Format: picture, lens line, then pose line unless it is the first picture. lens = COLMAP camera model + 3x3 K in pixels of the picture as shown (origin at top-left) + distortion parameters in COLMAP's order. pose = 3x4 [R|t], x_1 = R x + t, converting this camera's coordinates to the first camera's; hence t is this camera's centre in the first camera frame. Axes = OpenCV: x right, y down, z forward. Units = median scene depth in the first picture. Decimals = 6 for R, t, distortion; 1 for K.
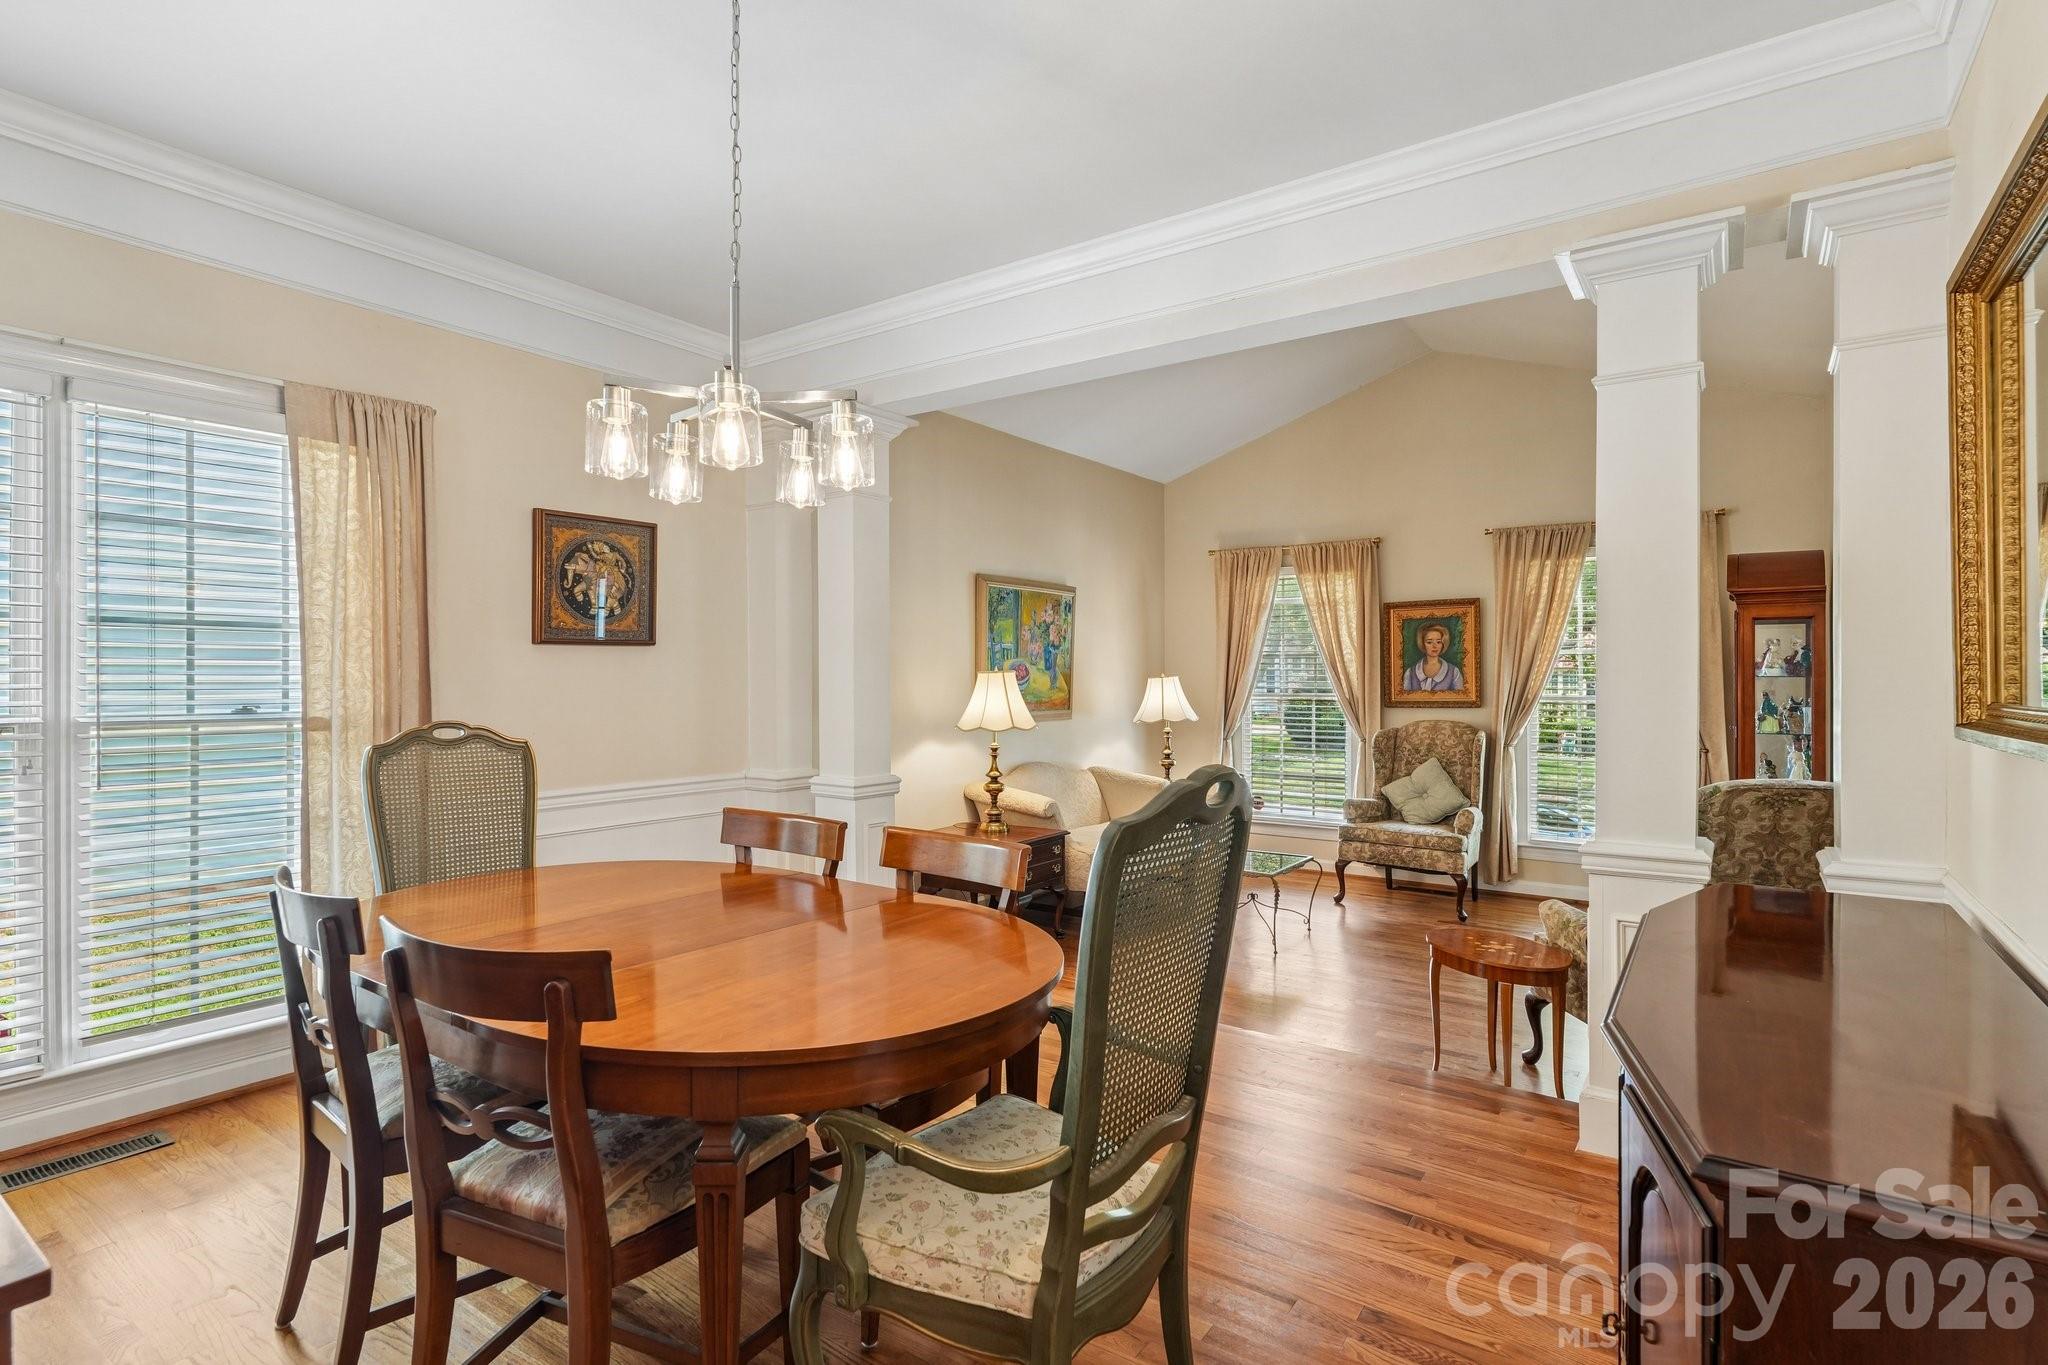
lens RADIAL K [[1006.9, 0, 1017.6], [0, 1006.9, 683.5], [0, 0, 1]] dist [0.000711, 0.001207]
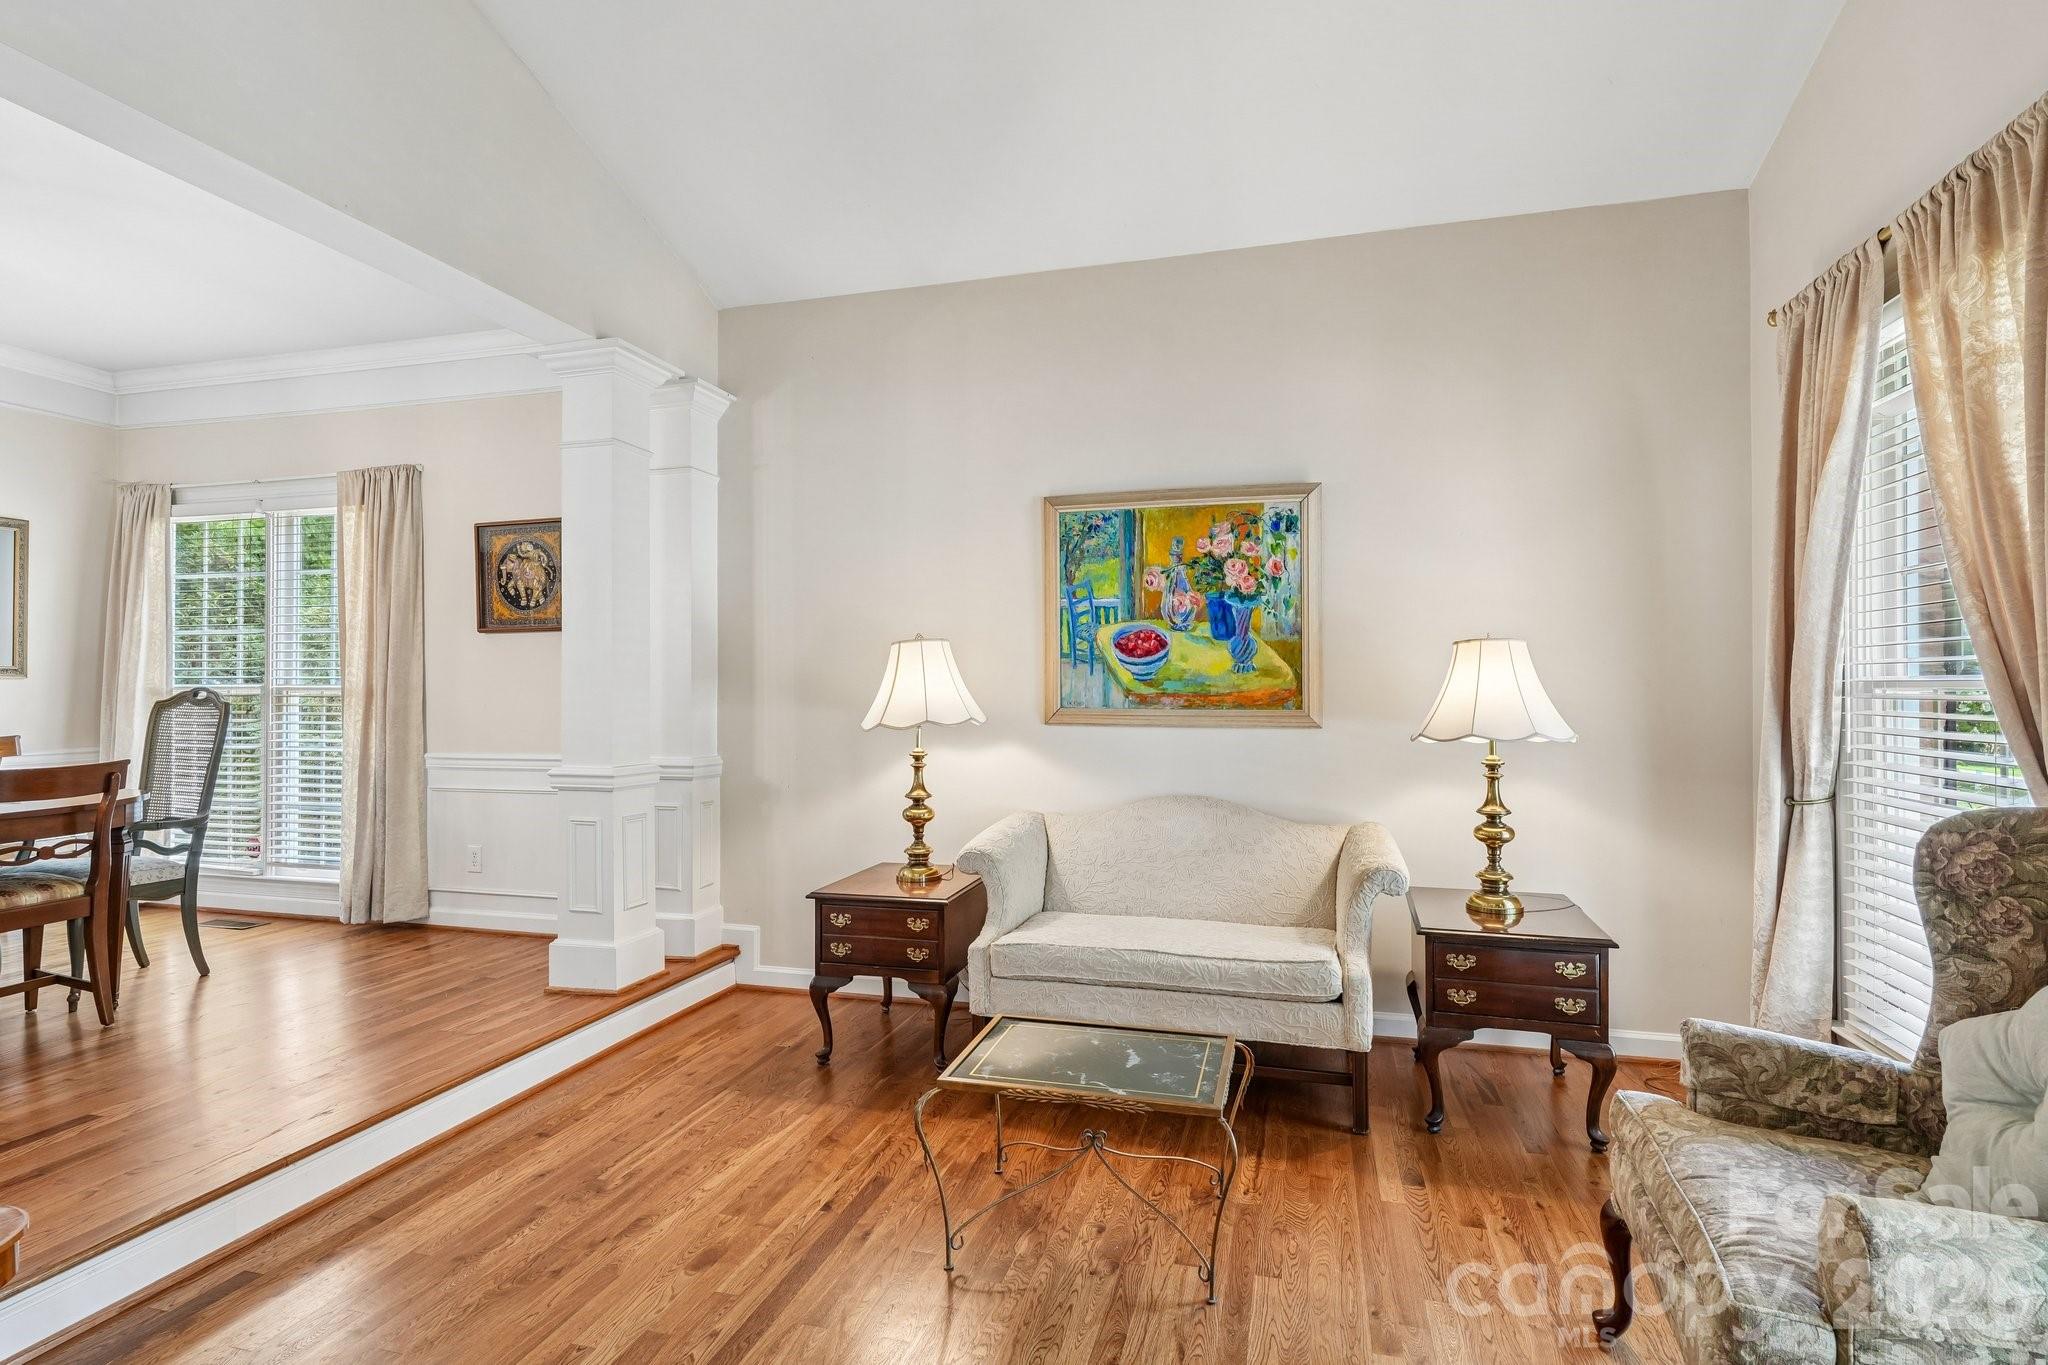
lens RADIAL K [[1006.9, 0, 1018.9], [0, 1006.9, 685.8], [0, 0, 1]] dist [0.000711, 0.001207]
pose [[0.343037, 0.003621, -0.939315, 0.570434], [-0.002106, 0.999993, 0.003085, 0.013213], [0.939319, 0.000919, 0.343043, 0.744418]]
